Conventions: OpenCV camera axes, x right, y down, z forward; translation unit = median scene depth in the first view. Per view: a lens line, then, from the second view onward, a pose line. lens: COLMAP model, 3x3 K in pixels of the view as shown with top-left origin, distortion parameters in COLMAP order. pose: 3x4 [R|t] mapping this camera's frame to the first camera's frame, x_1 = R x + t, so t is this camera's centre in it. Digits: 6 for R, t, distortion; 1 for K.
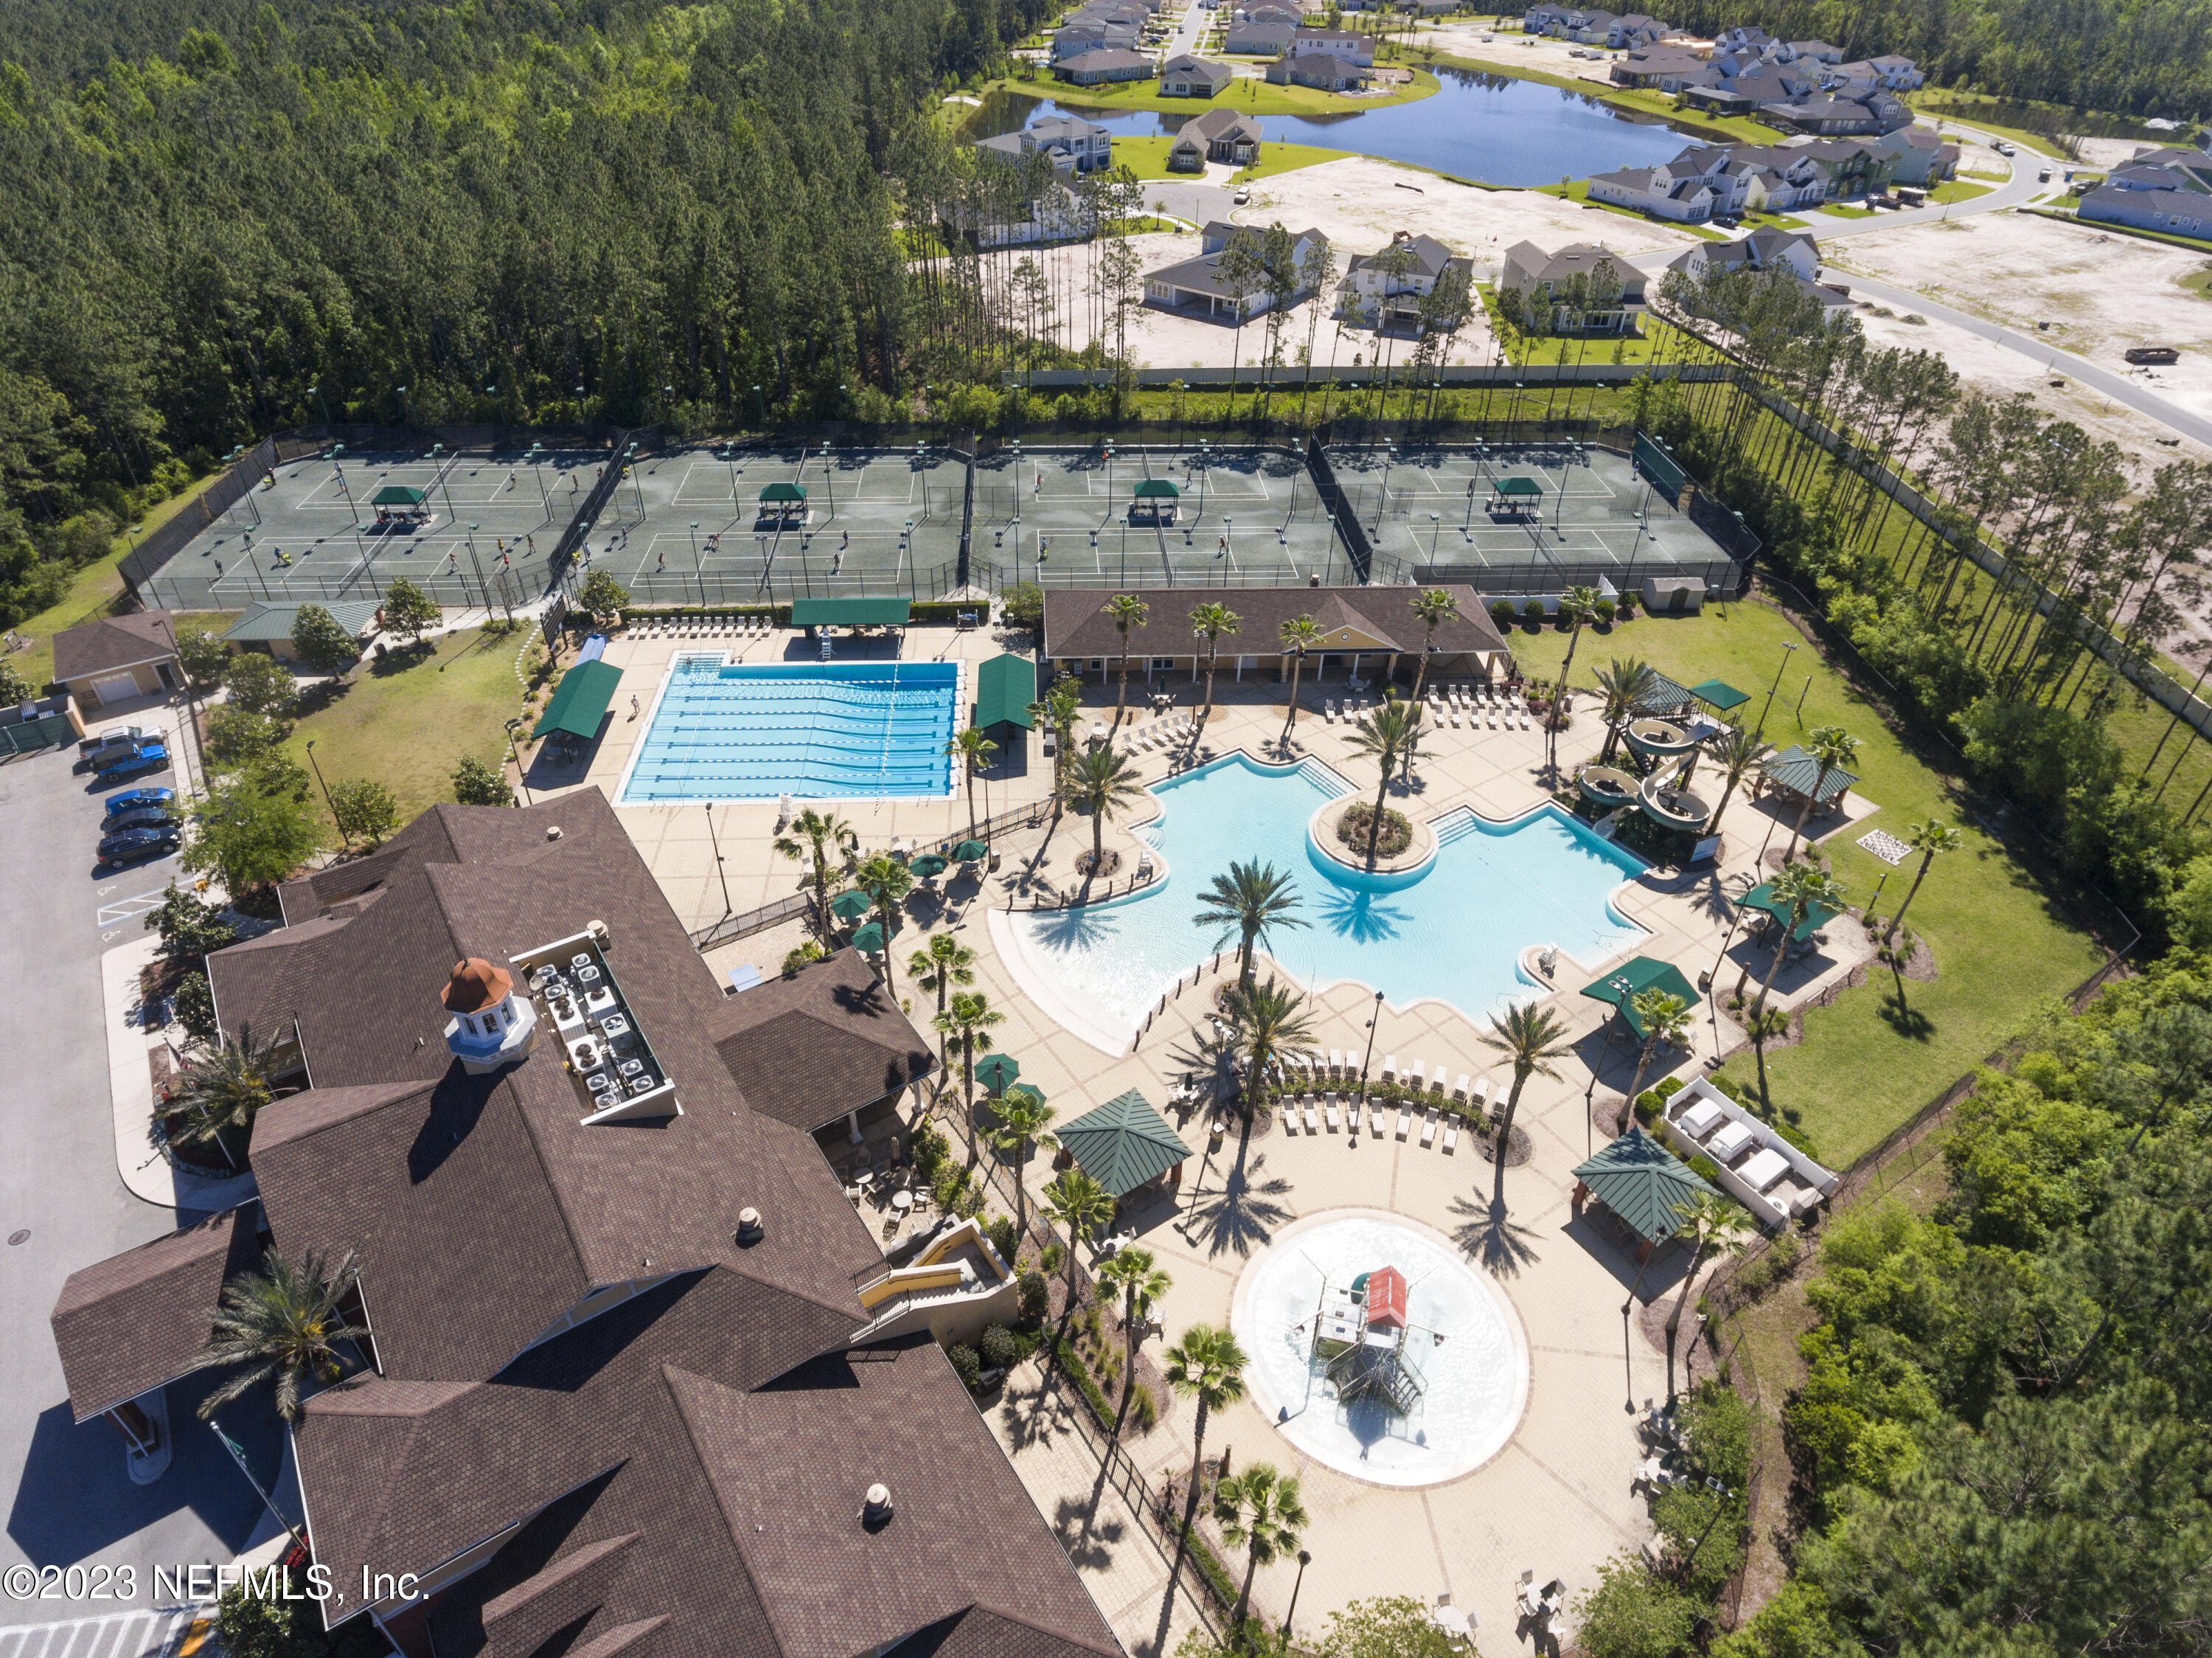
lens RADIAL K [[1318.2, 0, 1105.5], [0, 1318.2, 802.9], [0, 0, 1]] dist [-0.002303, 0.000426]
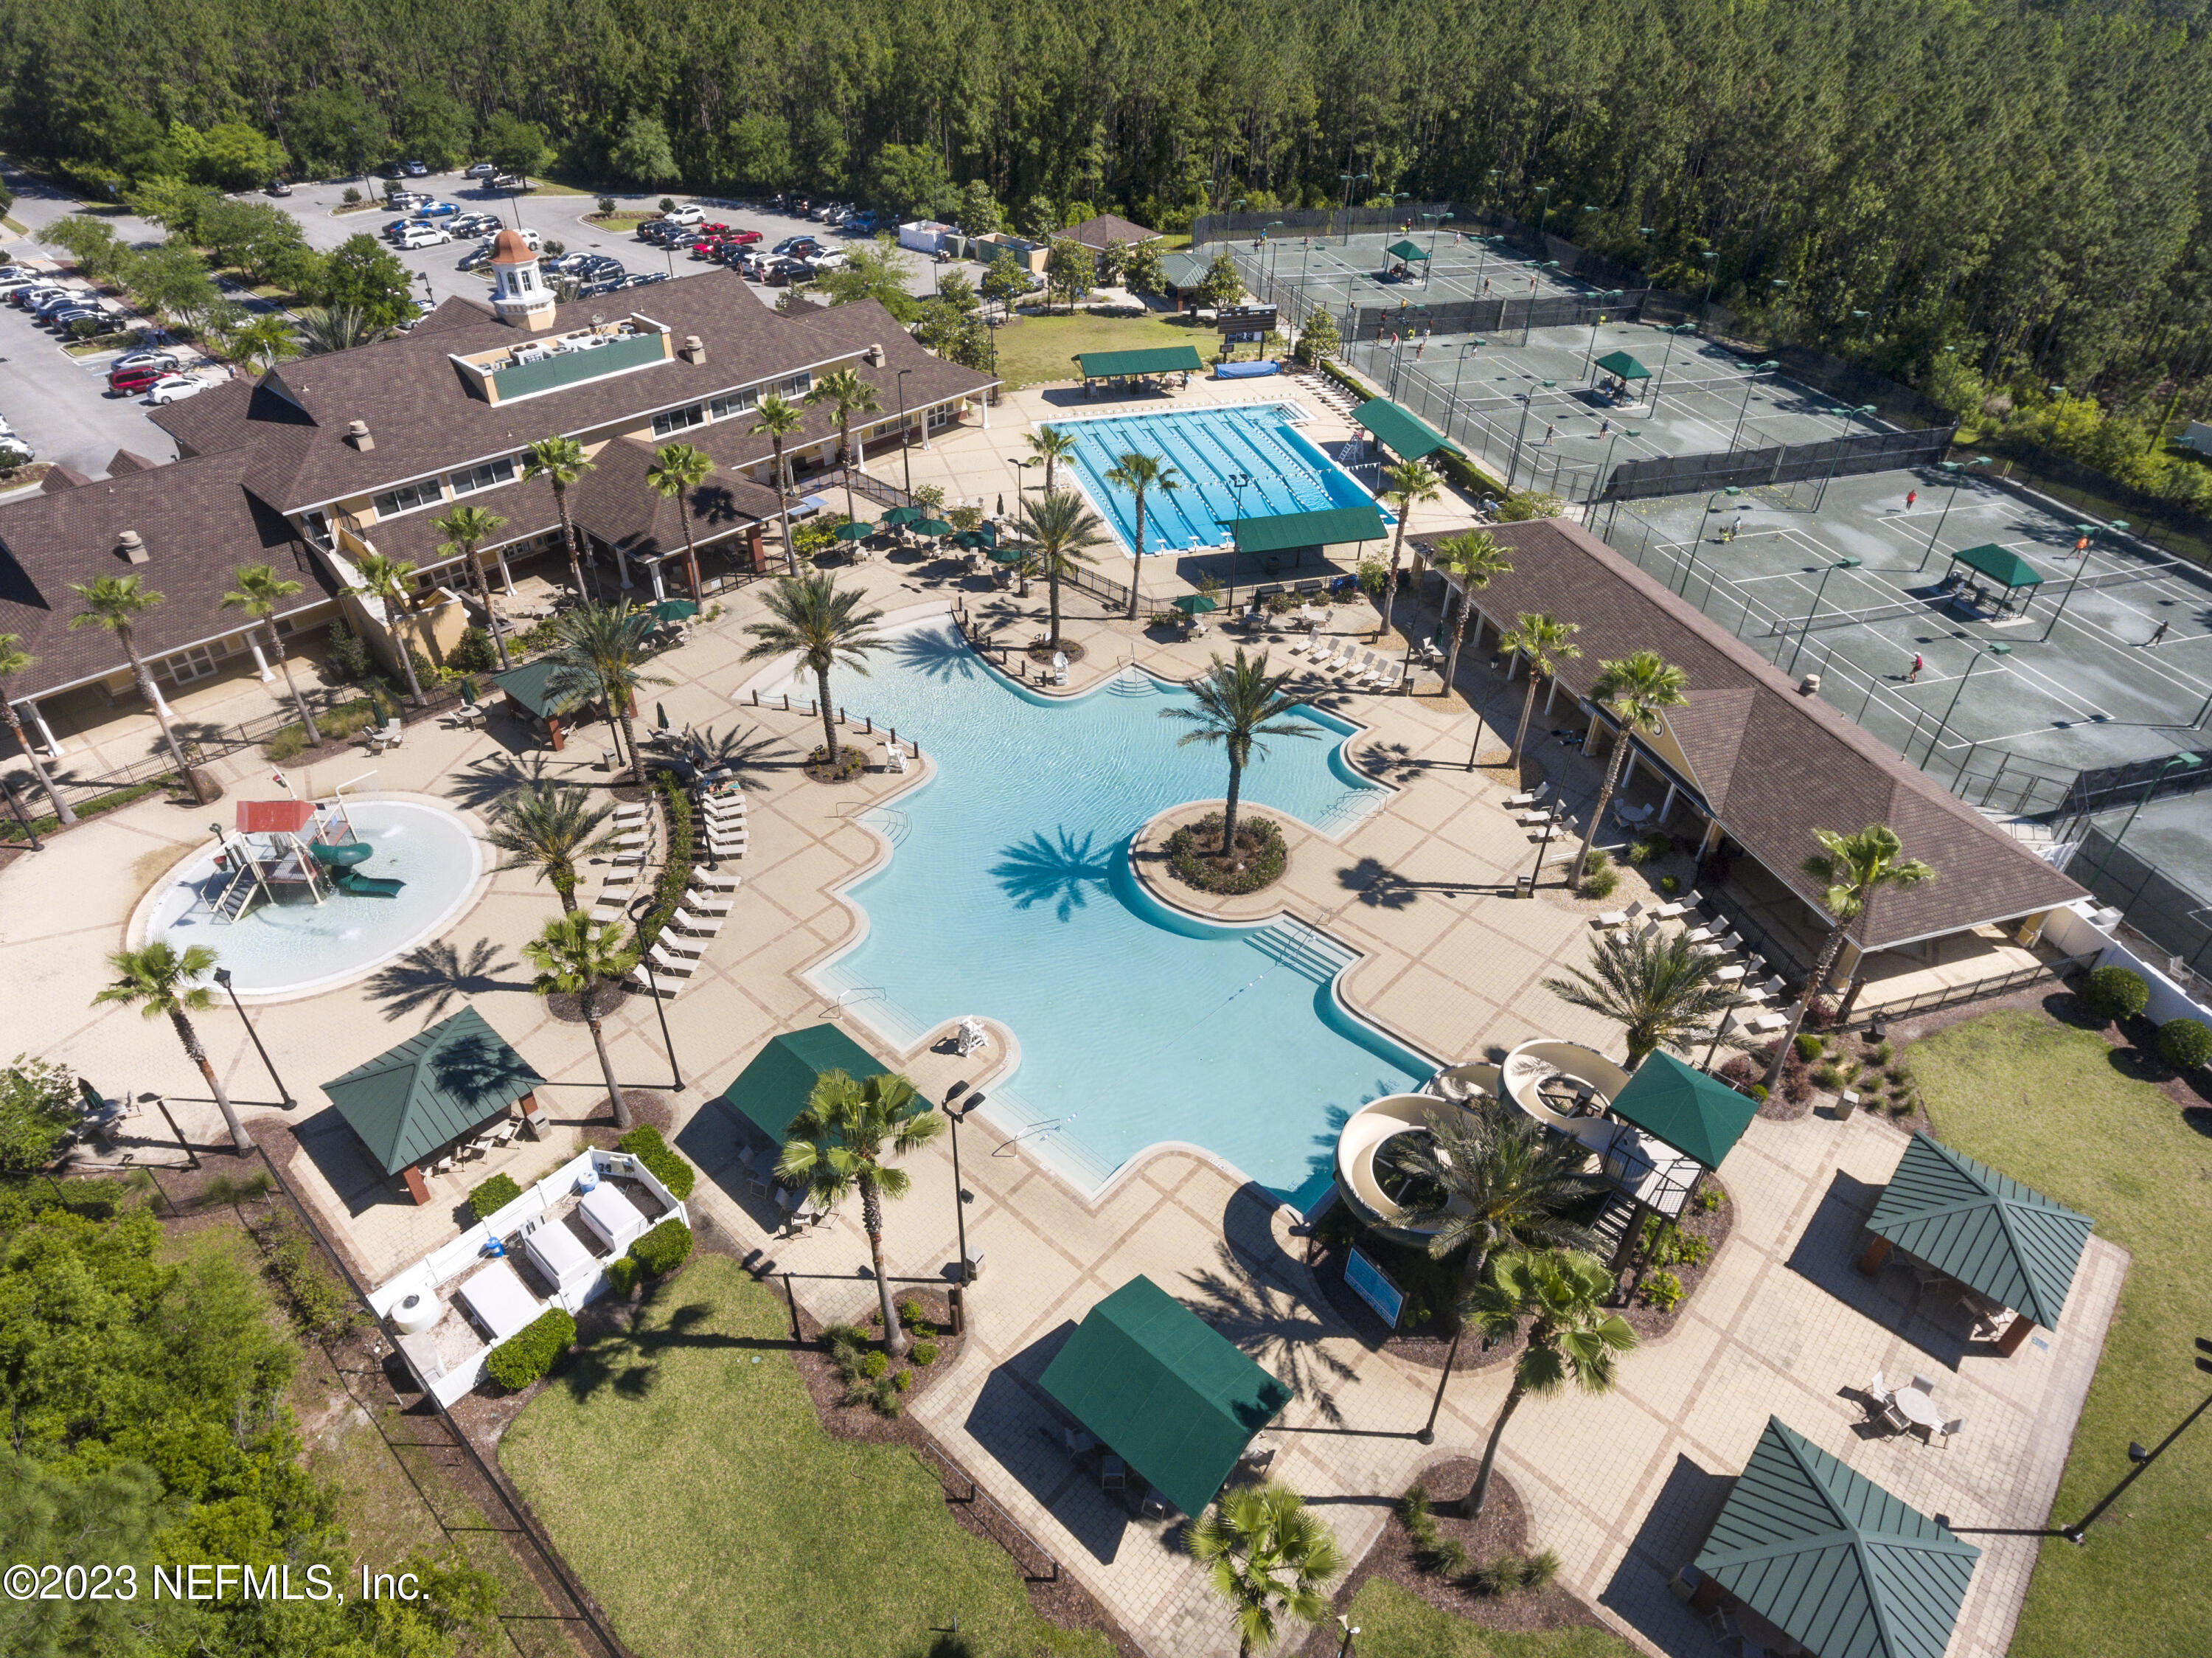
lens RADIAL K [[1318.2, 0, 1105.5], [0, 1318.2, 802.9], [0, 0, 1]] dist [-0.002303, 0.000426]
pose [[0.235859, 0.565807, -0.790084, 0.552052], [-0.598305, 0.725209, 0.340739, -0.144359], [0.765769, 0.392345, 0.509573, 0.508983]]
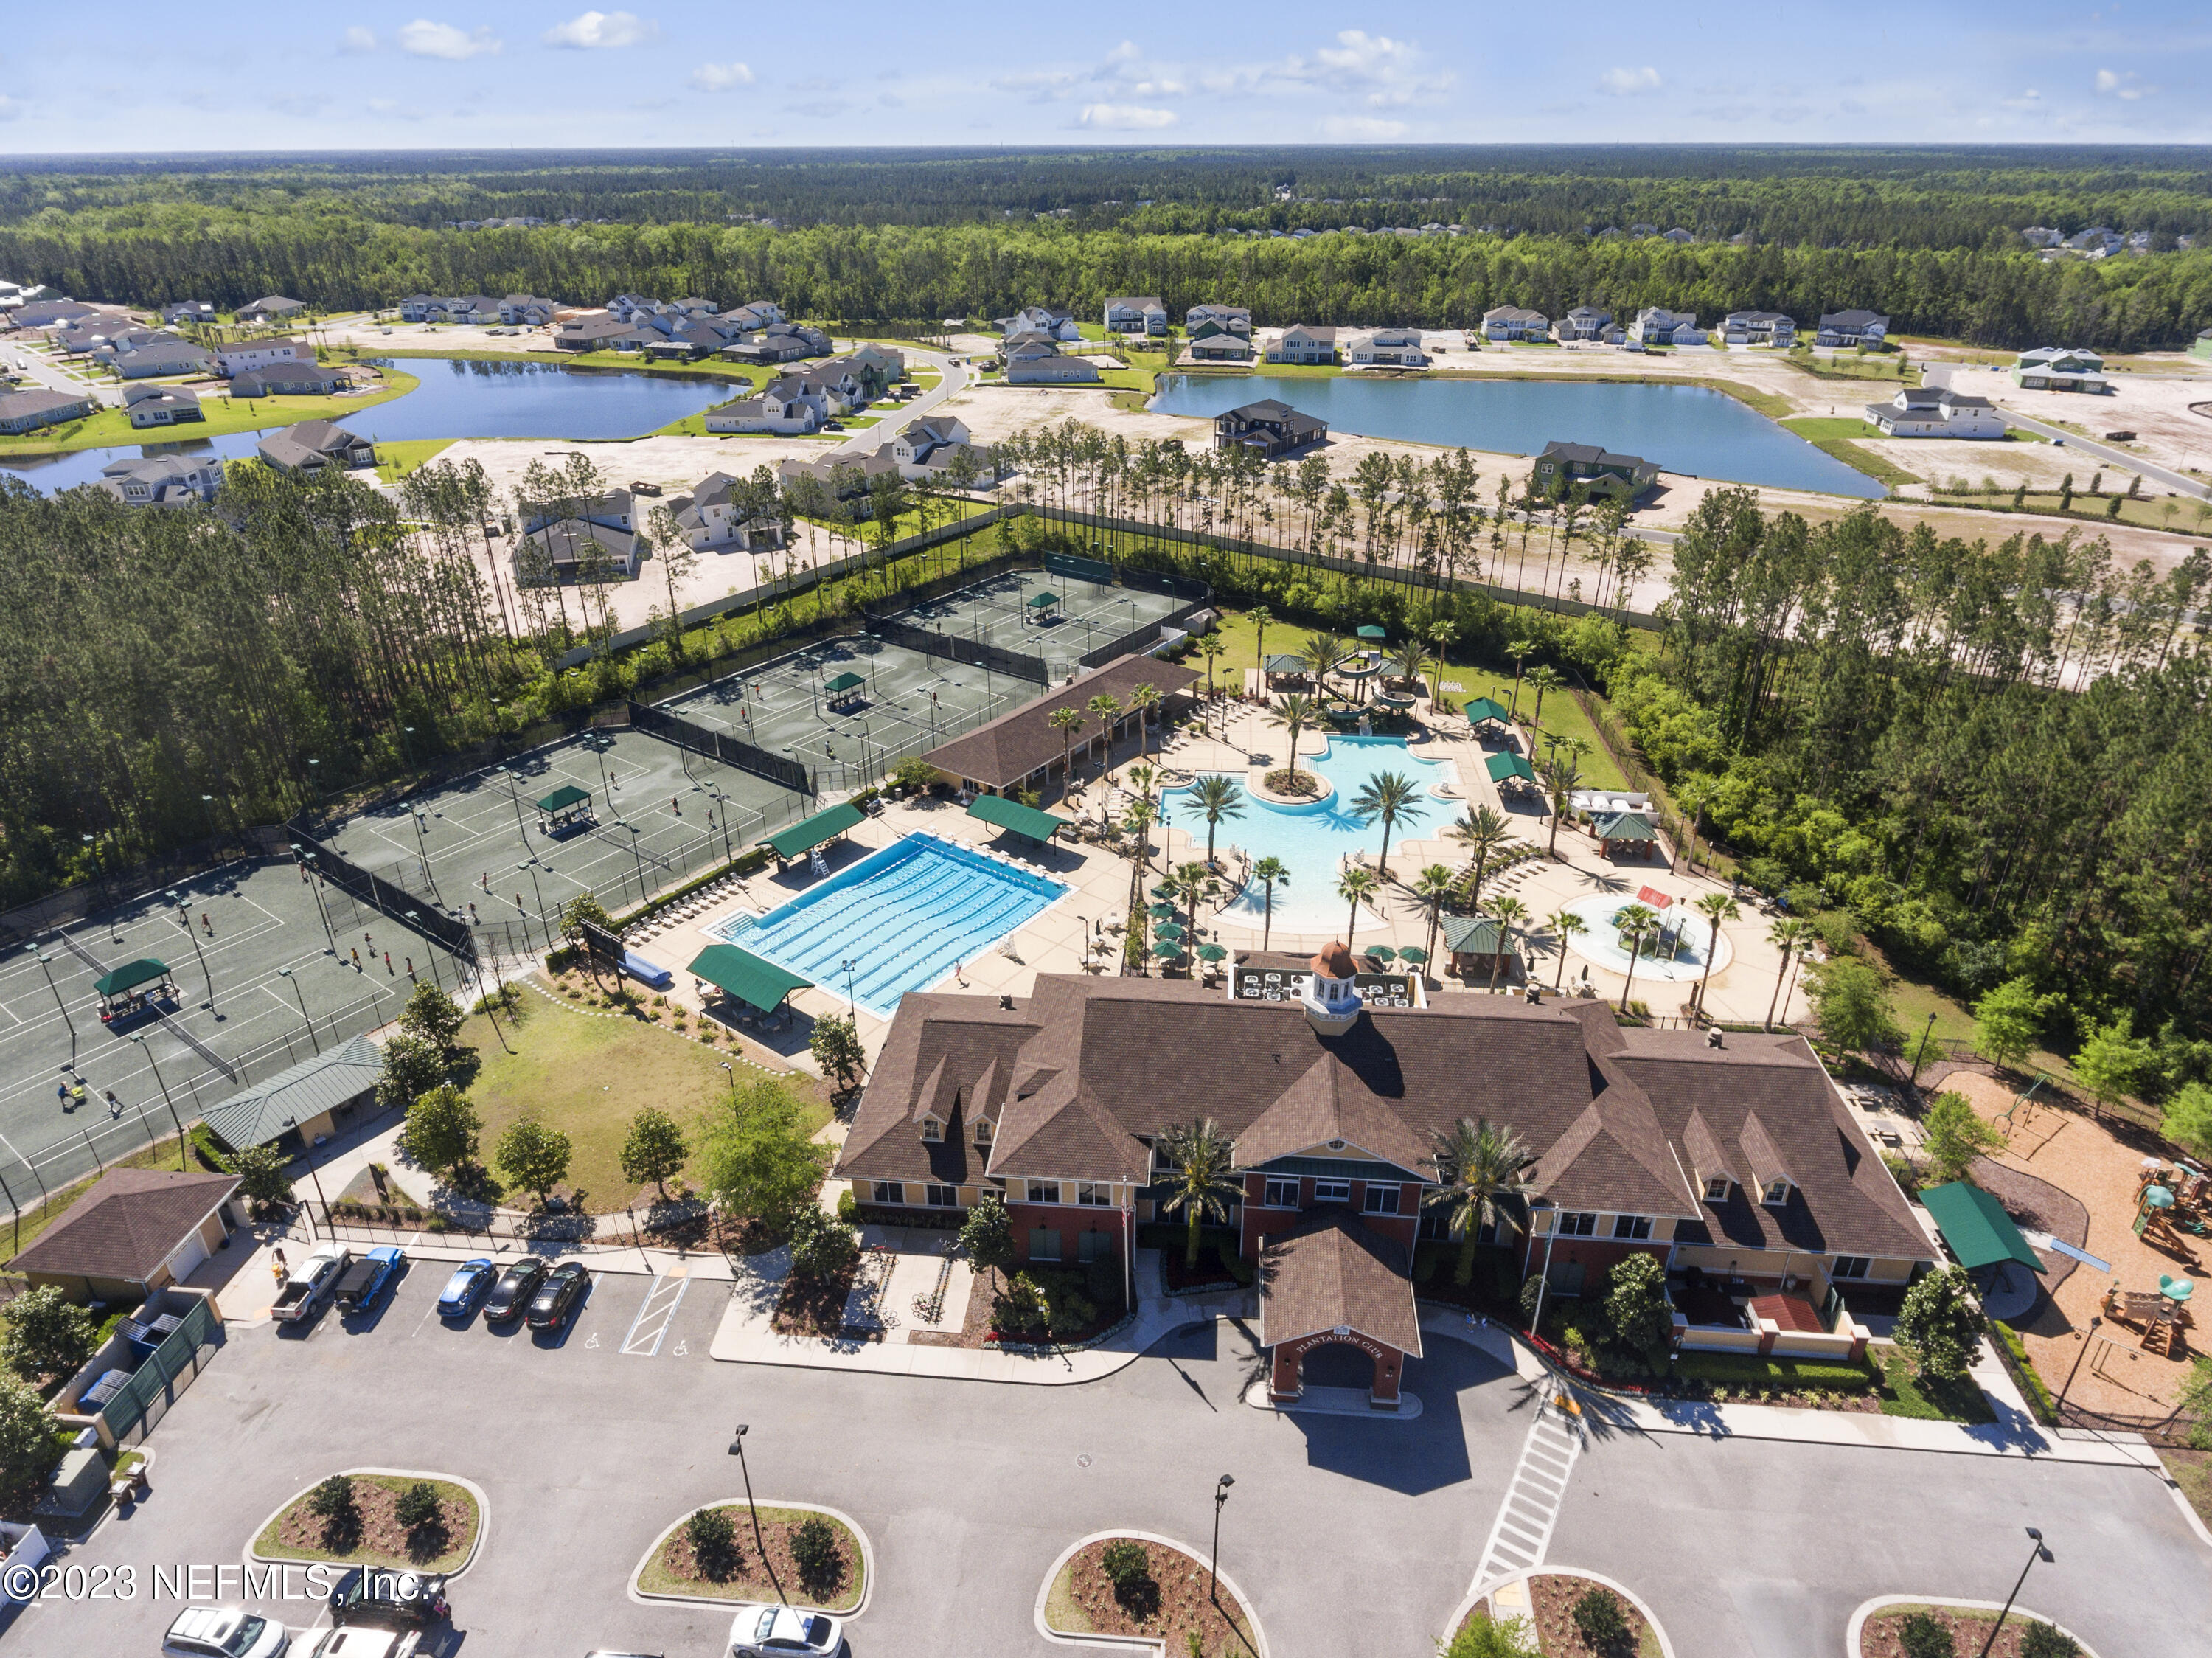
lens RADIAL K [[1318.2, 0, 1105.5], [0, 1318.2, 802.9], [0, 0, 1]] dist [-0.002303, 0.000426]
pose [[0.634074, -0.366754, 0.680766, -0.768243], [0.474153, 0.879847, 0.032375, -0.085713], [-0.610843, 0.302259, 0.731785, 0.046053]]
